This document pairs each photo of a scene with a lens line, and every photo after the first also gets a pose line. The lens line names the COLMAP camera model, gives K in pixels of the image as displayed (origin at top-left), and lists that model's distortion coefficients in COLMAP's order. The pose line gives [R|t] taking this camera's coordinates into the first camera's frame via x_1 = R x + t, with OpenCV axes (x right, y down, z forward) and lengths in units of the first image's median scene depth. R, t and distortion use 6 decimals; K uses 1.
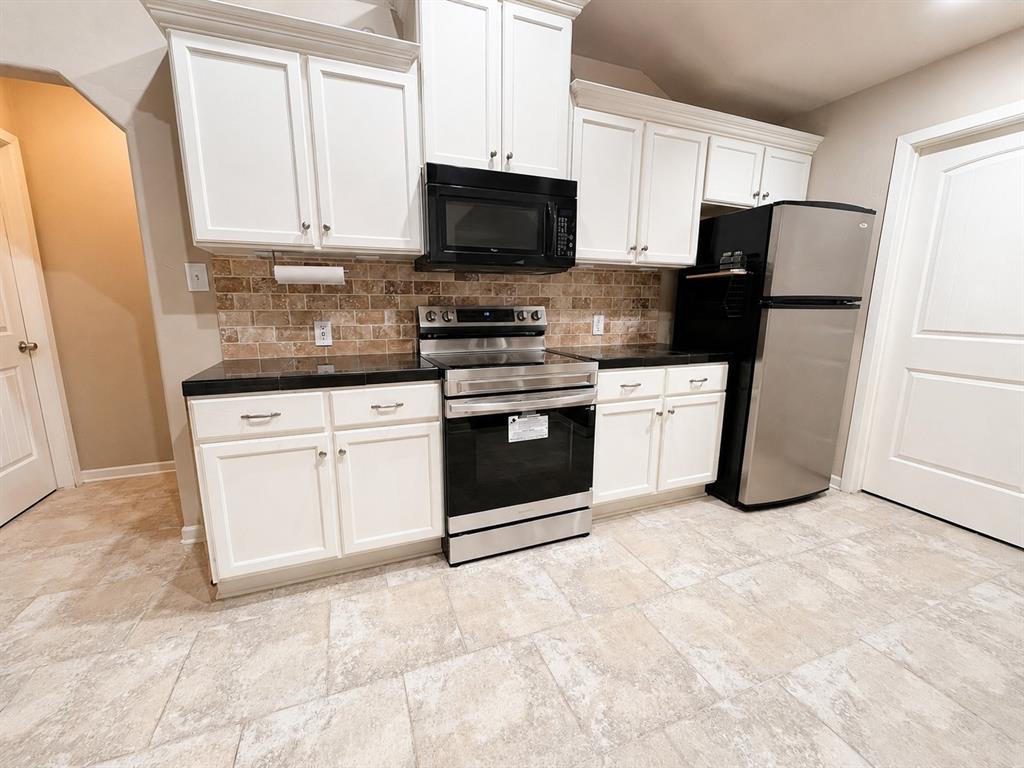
lens RADIAL K [[397.1, 0, 512.0], [0, 397.1, 384.0], [0, 0, 1]] dist [-0.010840, -0.000045]
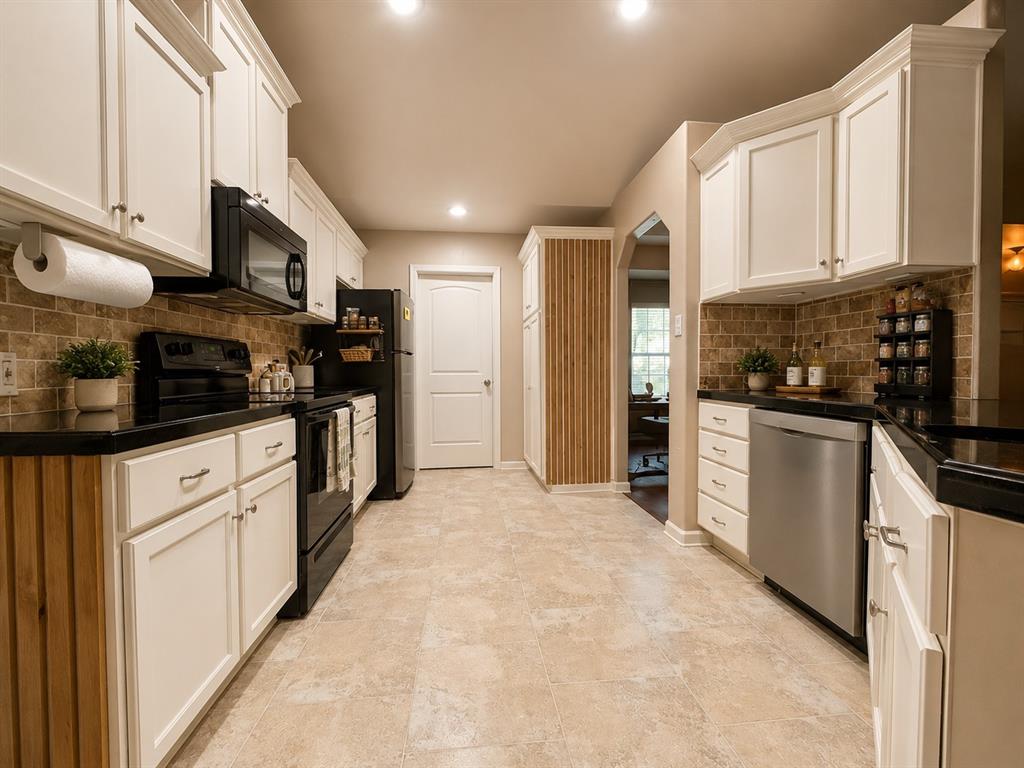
lens RADIAL K [[424.0, 0, 512.0], [0, 424.0, 384.0], [0, 0, 1]] dist [-0.000690, -0.000003]
pose [[0.253986, -0.029125, 0.966769, -0.835006], [0.185186, 0.982519, -0.019052, 0.029429], [-0.949314, 0.183871, 0.254939, 0.174442]]
